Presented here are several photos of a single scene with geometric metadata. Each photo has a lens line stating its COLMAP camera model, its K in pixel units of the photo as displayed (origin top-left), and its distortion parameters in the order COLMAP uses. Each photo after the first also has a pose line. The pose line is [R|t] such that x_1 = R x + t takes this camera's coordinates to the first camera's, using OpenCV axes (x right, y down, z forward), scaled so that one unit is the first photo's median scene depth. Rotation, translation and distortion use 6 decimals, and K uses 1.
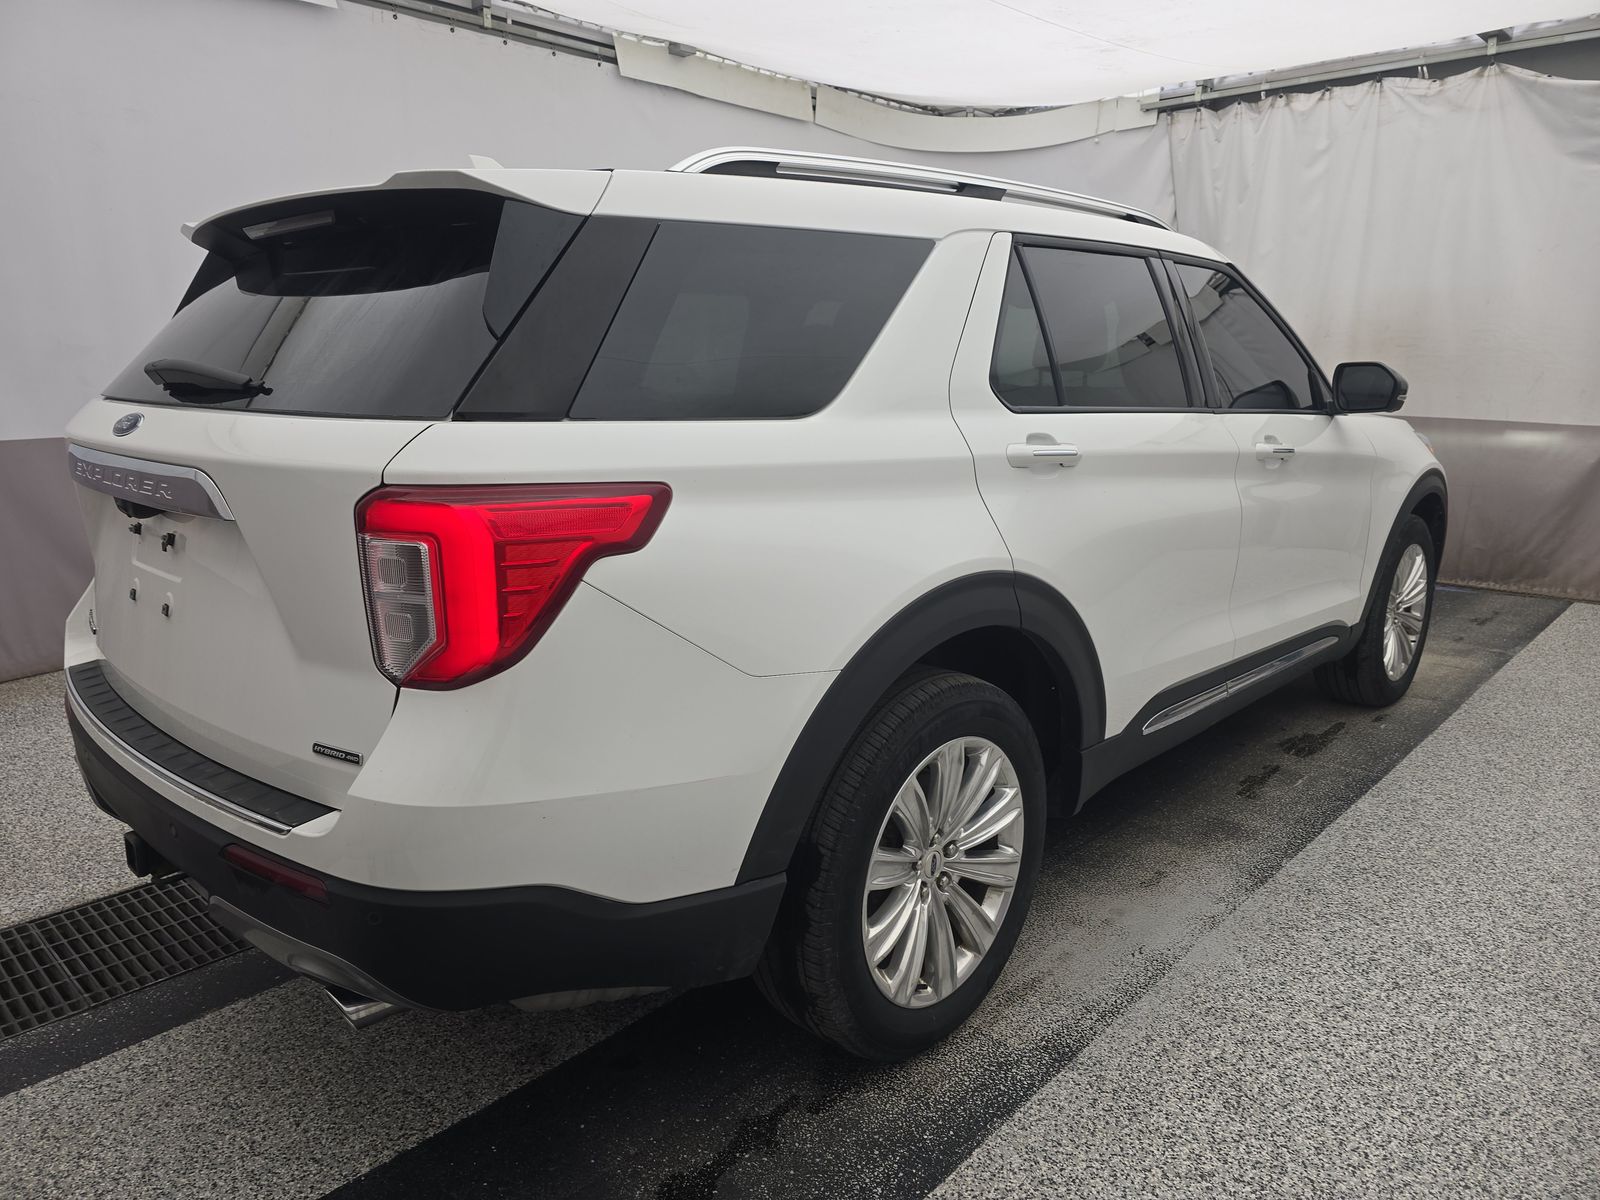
lens RADIAL K [[1044.5, 0, 789.2], [0, 1044.5, 603.2], [0, 0, 1]] dist [0.001865, -0.002692]
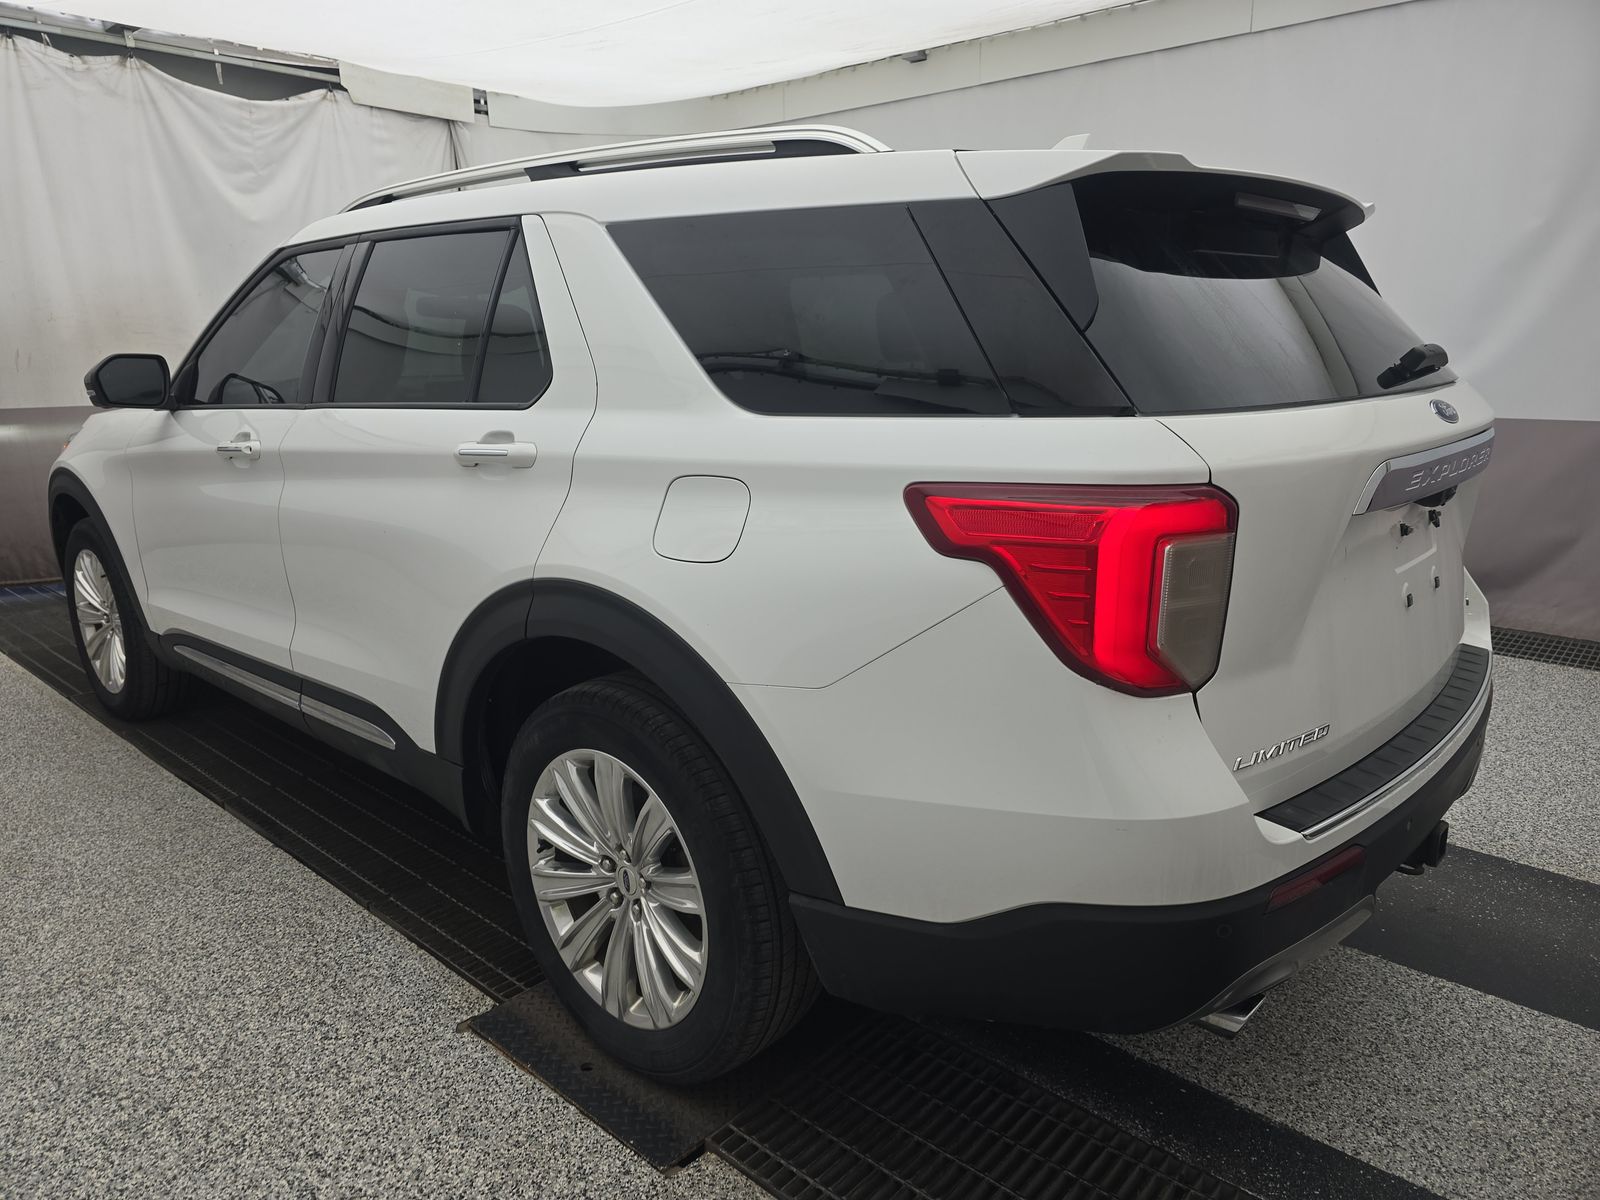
lens RADIAL K [[1071.0, 0, 800.0], [0, 1071.0, 600.0], [0, 0, 1]] dist [0.031102, -0.002655]
pose [[-0.005794, -0.244185, 0.969711, -0.831394], [0.248217, 0.939027, 0.237942, -0.200484], [-0.968687, 0.242077, 0.055170, 0.776515]]
